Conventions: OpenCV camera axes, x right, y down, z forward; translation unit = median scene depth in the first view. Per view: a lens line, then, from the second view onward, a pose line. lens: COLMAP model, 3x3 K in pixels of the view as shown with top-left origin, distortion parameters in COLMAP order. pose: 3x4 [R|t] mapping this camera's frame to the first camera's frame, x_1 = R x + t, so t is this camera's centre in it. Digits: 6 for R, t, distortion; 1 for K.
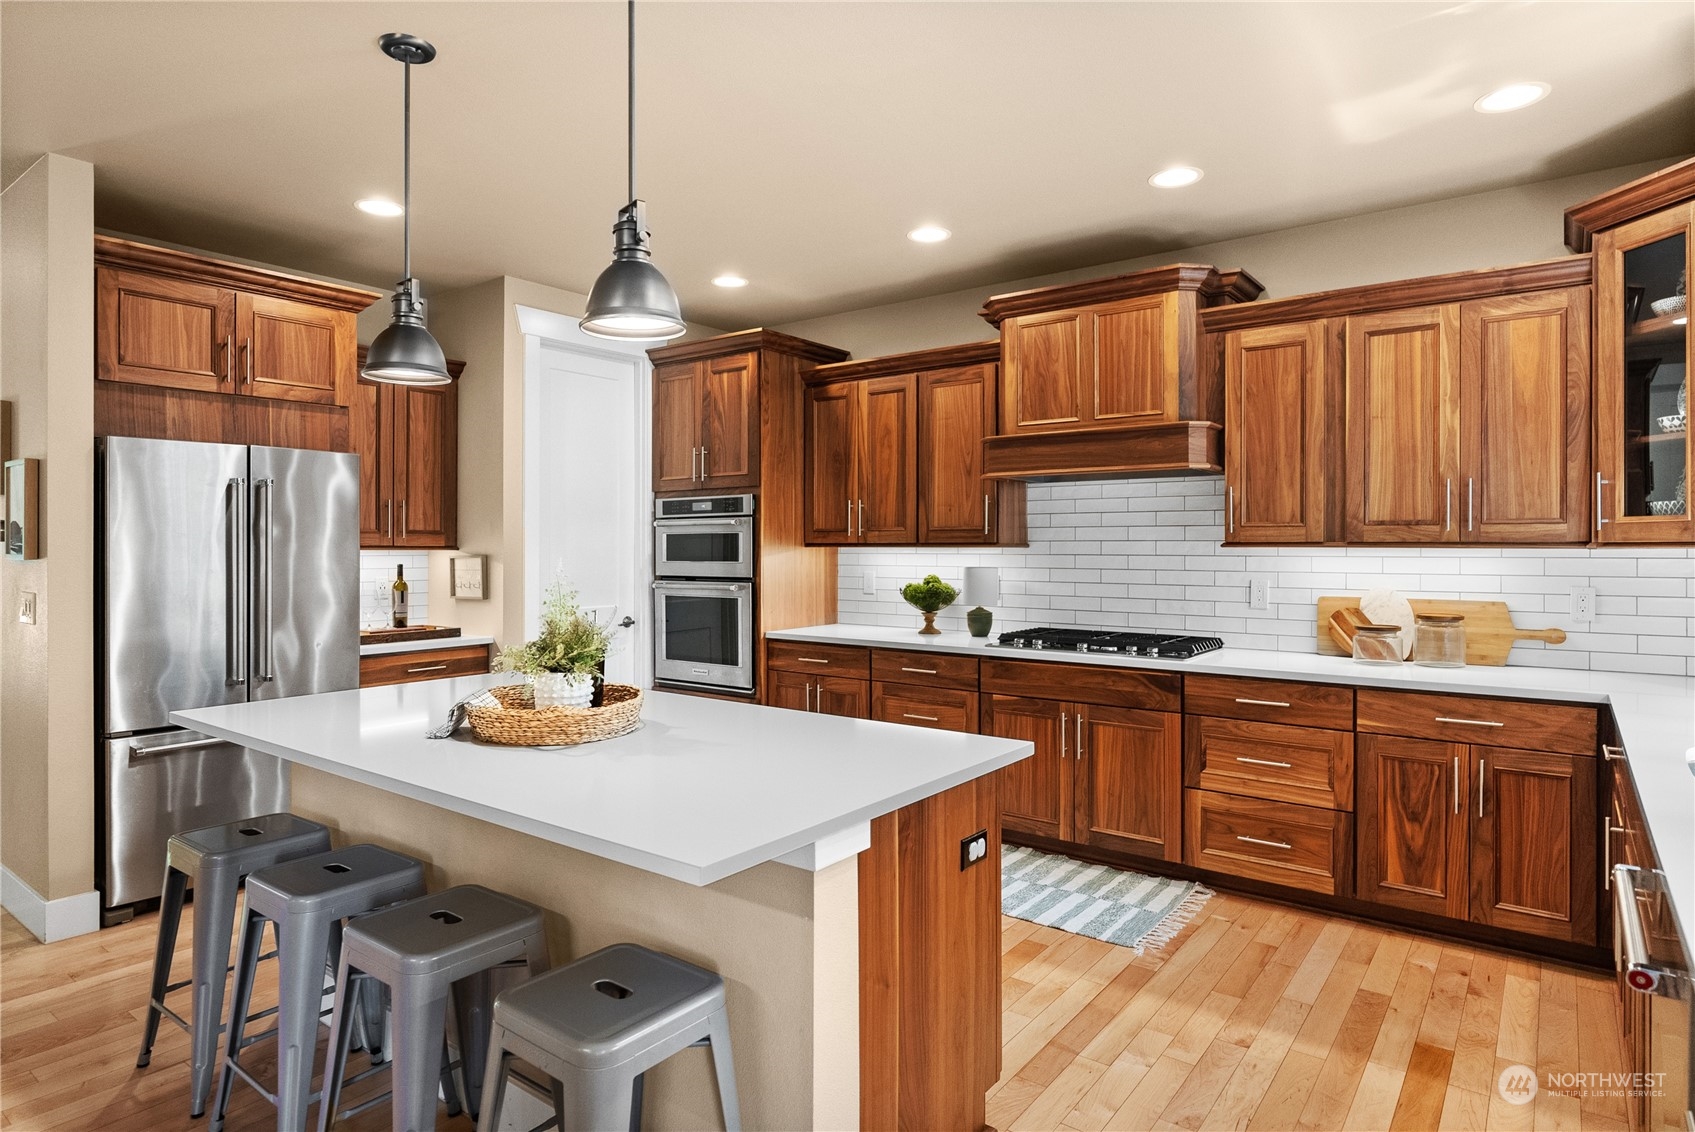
lens RADIAL K [[947.3, 0, 850.4], [0, 947.3, 544.7], [0, 0, 1]] dist [-0.005938, -0.001287]
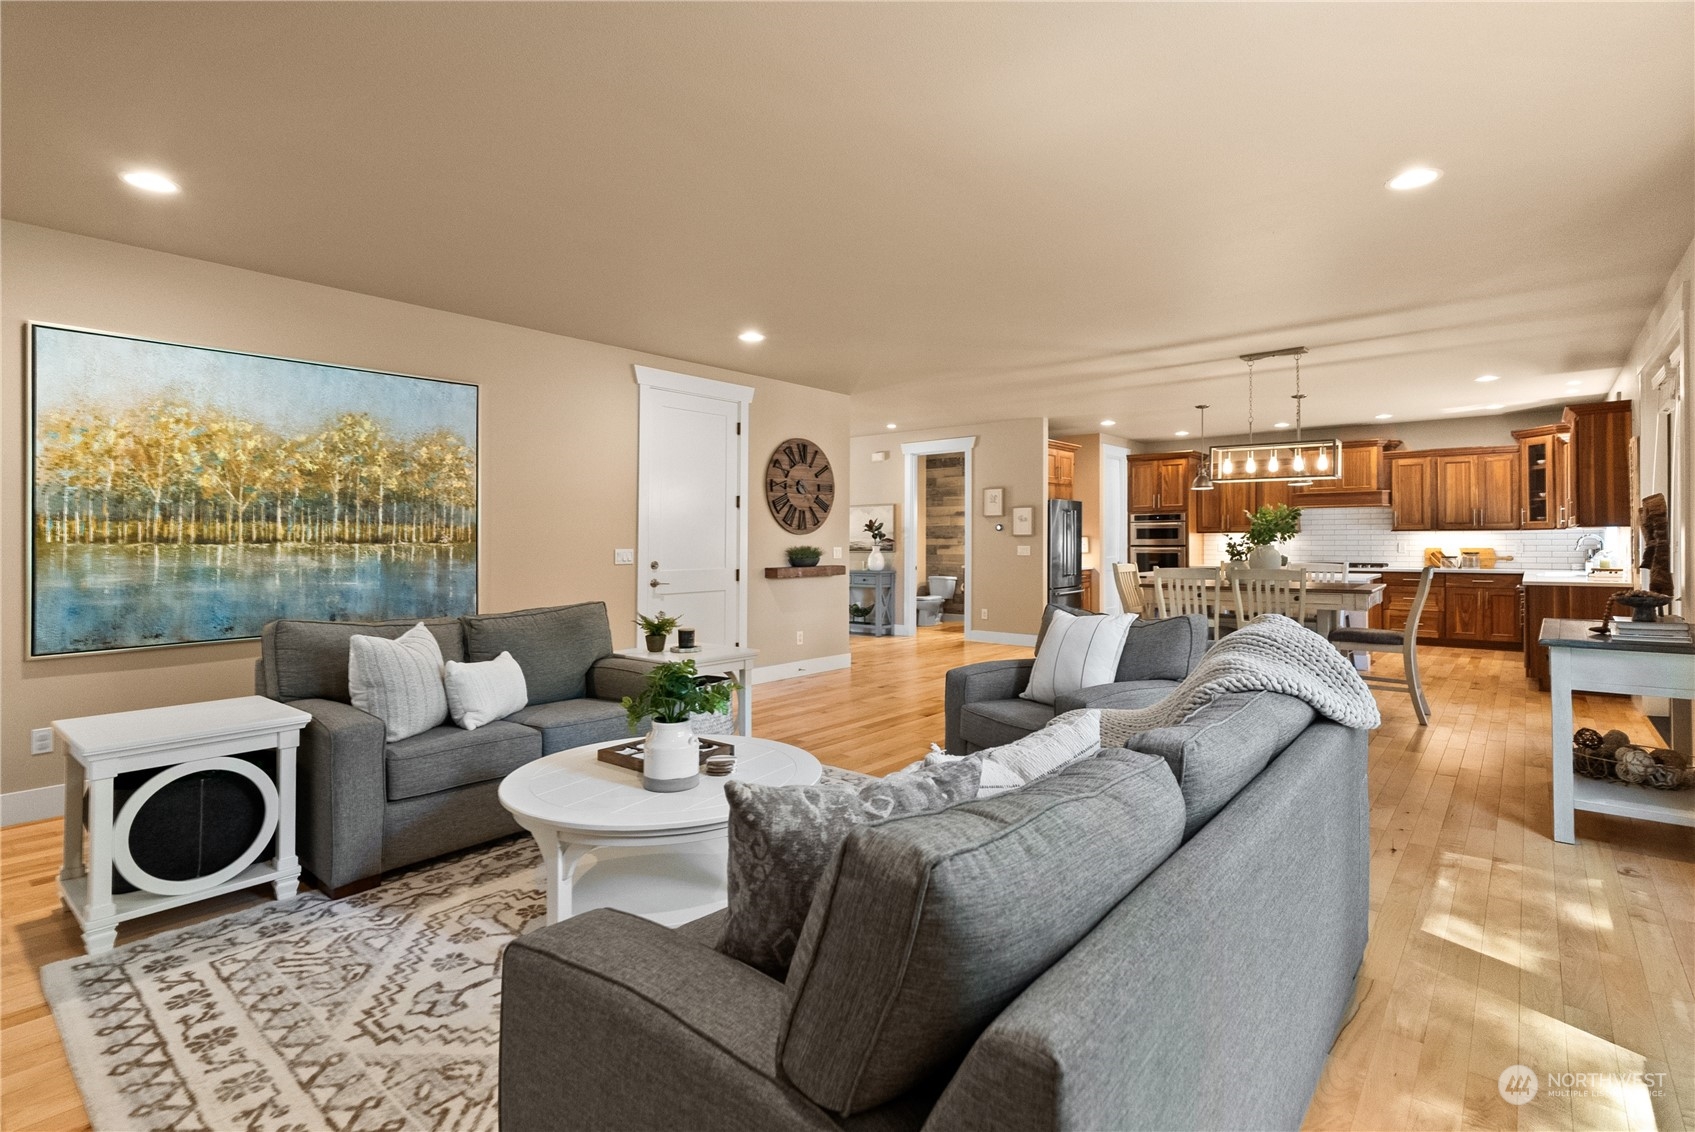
lens RADIAL K [[797.3, 0, 842.0], [0, 797.3, 533.9], [0, 0, 1]] dist [0.002611, 0.000586]
pose [[0.997849, -0.003201, -0.065469, -1.305061], [0.002594, 0.999953, -0.009358, 0.032780], [0.065496, 0.009168, 0.997811, -1.811461]]
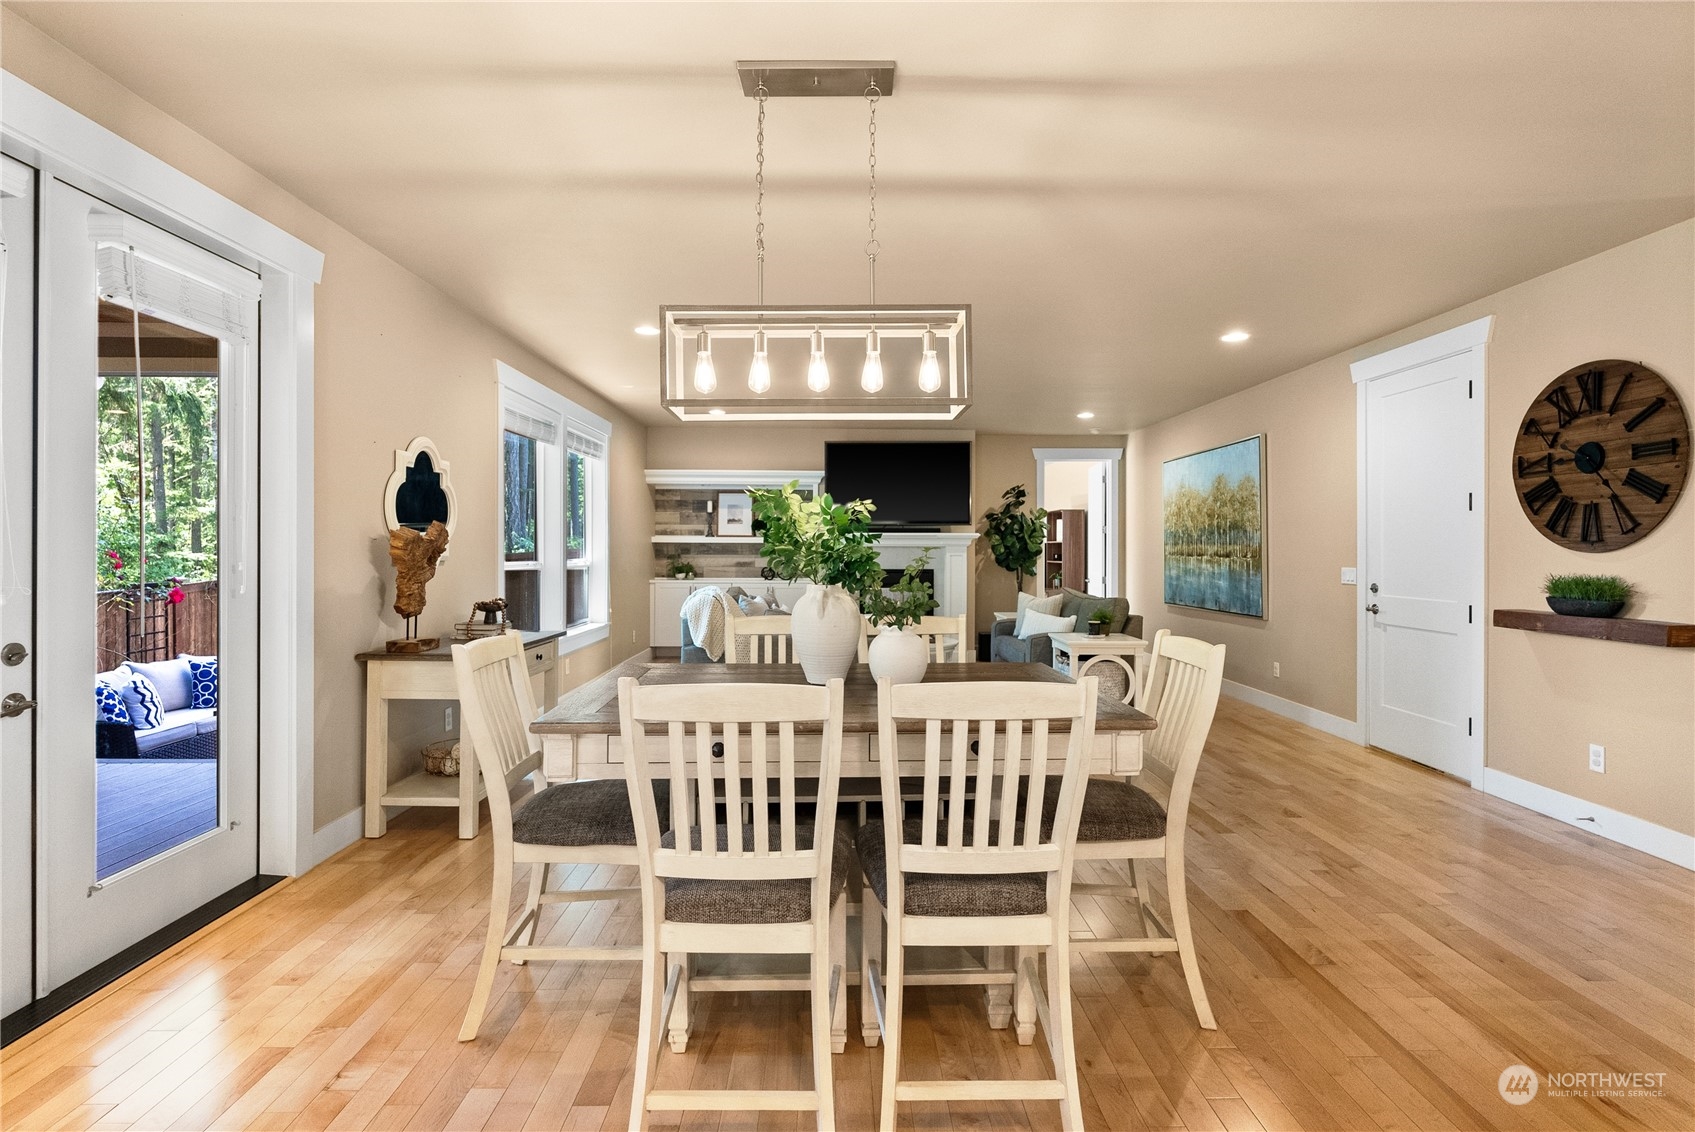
lens RADIAL K [[833.2, 0, 843.7], [0, 833.2, 551.6], [0, 0, 1]] dist [-0.002402, -0.000242]
pose [[-0.792405, -0.001187, -0.609994, -0.068351], [-0.005910, 0.999966, 0.005731, 0.012386], [0.609967, 0.008147, -0.792385, 0.588455]]
